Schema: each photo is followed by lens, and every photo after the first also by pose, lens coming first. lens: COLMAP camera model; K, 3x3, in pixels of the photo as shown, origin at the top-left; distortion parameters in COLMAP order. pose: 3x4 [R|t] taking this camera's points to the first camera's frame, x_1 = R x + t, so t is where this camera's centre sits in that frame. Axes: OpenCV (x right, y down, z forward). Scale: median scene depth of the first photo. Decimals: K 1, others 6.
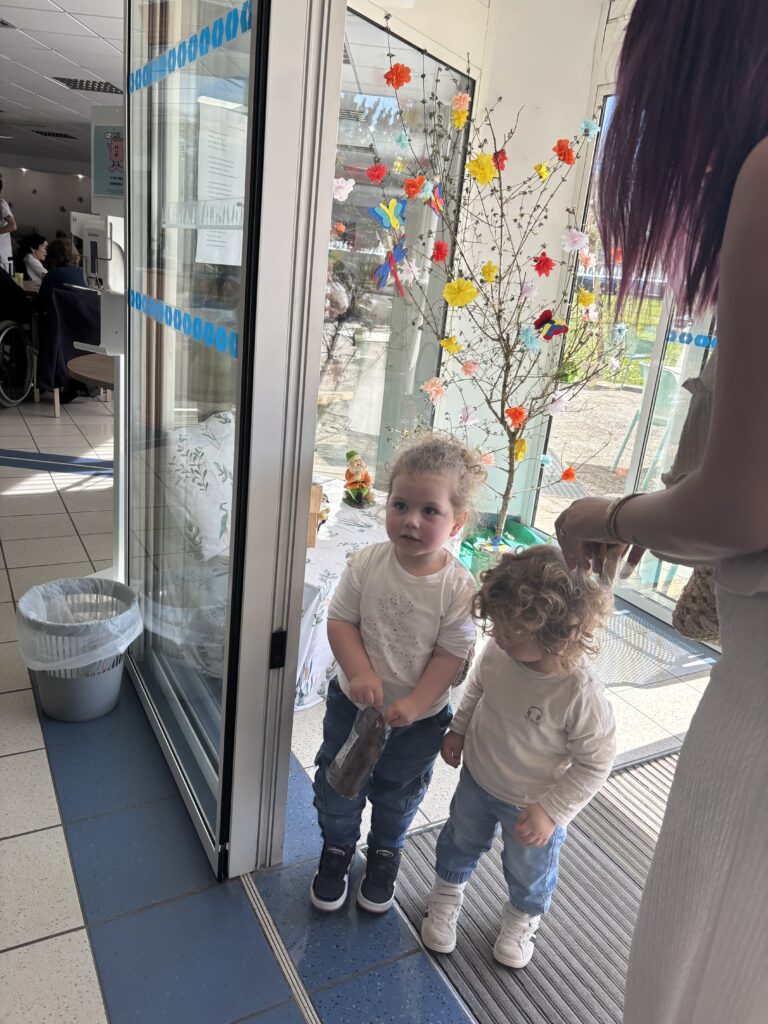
lens RADIAL K [[783.3, 0, 378.1], [0, 783.3, 511.0], [0, 0, 1]] dist [0.035922, -0.030295]
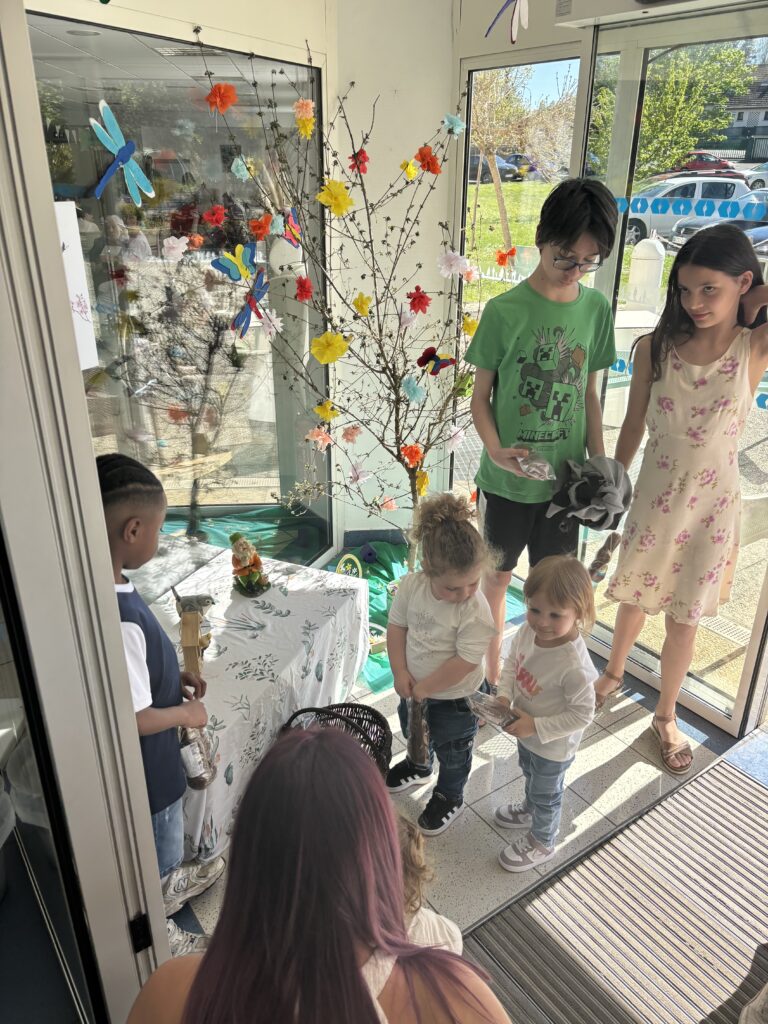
lens RADIAL K [[783.3, 0, 377.1], [0, 783.3, 511.0], [0, 0, 1]] dist [0.035922, -0.030295]
pose [[0.988804, -0.134664, 0.064282, 0.069202], [0.126144, 0.984482, 0.121997, -0.180197], [-0.079713, -0.112523, 0.990447, 0.089763]]
